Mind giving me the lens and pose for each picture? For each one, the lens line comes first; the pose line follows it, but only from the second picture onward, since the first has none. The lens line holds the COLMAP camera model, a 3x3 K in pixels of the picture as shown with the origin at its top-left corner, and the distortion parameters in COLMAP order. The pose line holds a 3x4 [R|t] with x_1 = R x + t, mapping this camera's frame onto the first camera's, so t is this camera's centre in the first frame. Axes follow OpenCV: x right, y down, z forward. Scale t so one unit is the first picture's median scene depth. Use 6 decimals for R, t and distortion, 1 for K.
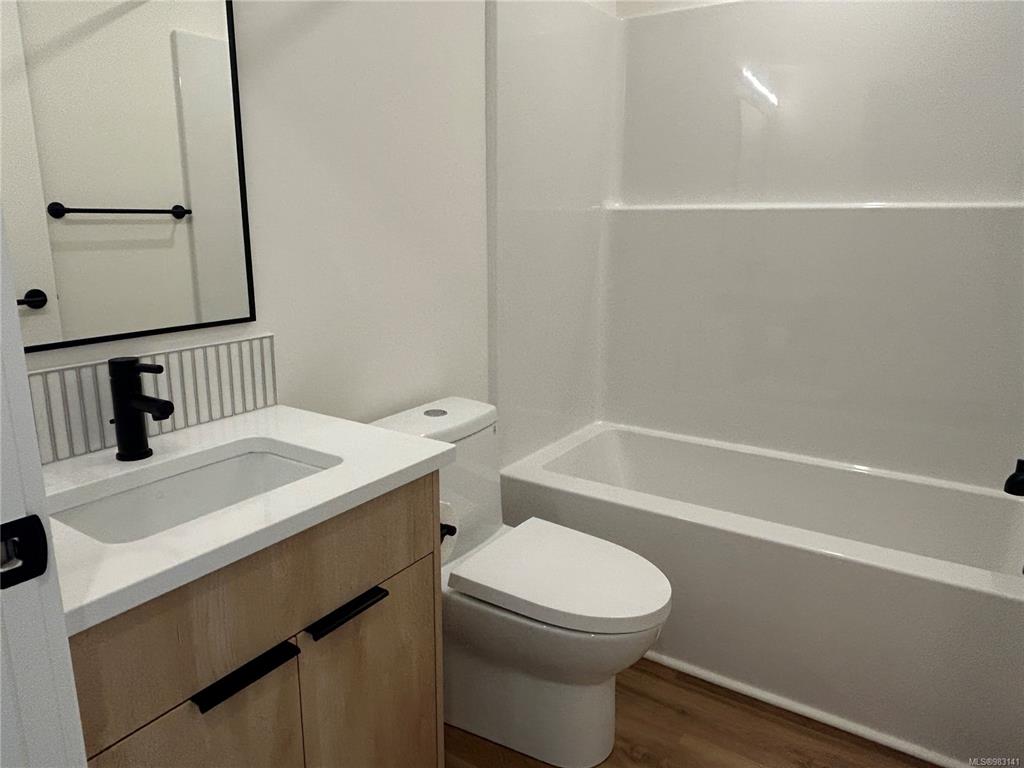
lens RADIAL K [[703.2, 0, 505.1], [0, 703.2, 379.7], [0, 0, 1]] dist [0.005614, -0.016904]
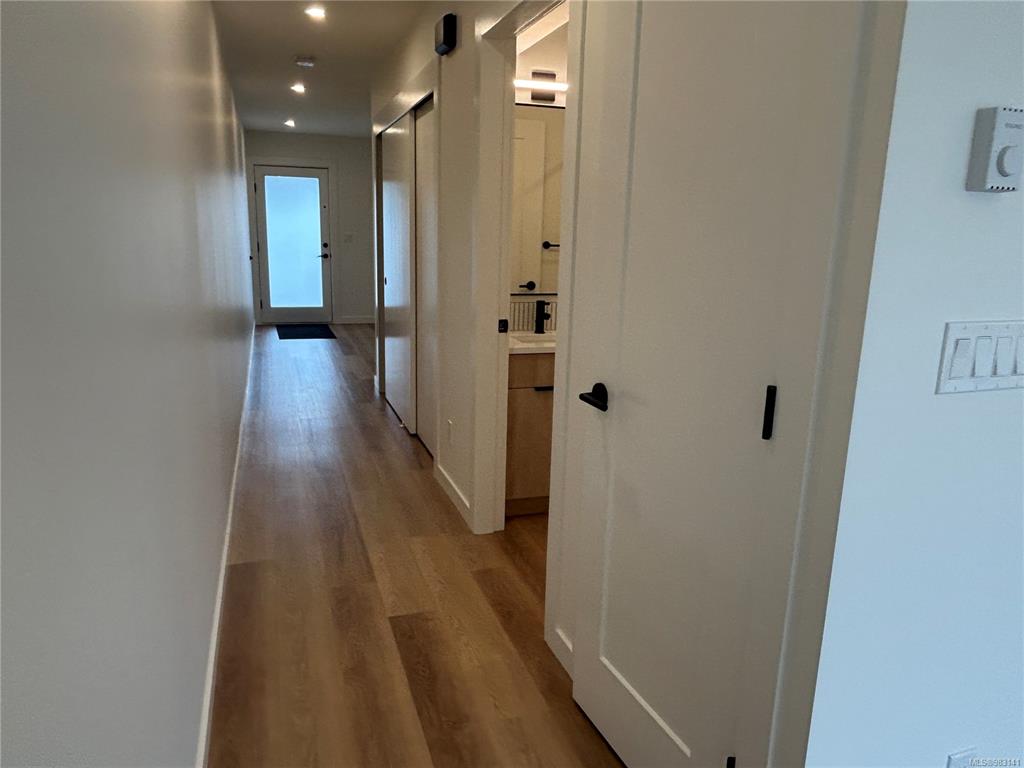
lens RADIAL K [[703.2, 0, 512.5], [0, 703.2, 382.0], [0, 0, 1]] dist [0.005614, -0.016904]
pose [[0.796299, 0.145715, -0.587091, 0.952960], [-0.160555, 0.986654, 0.027119, 0.200326], [0.583207, 0.072666, 0.809067, -1.208229]]
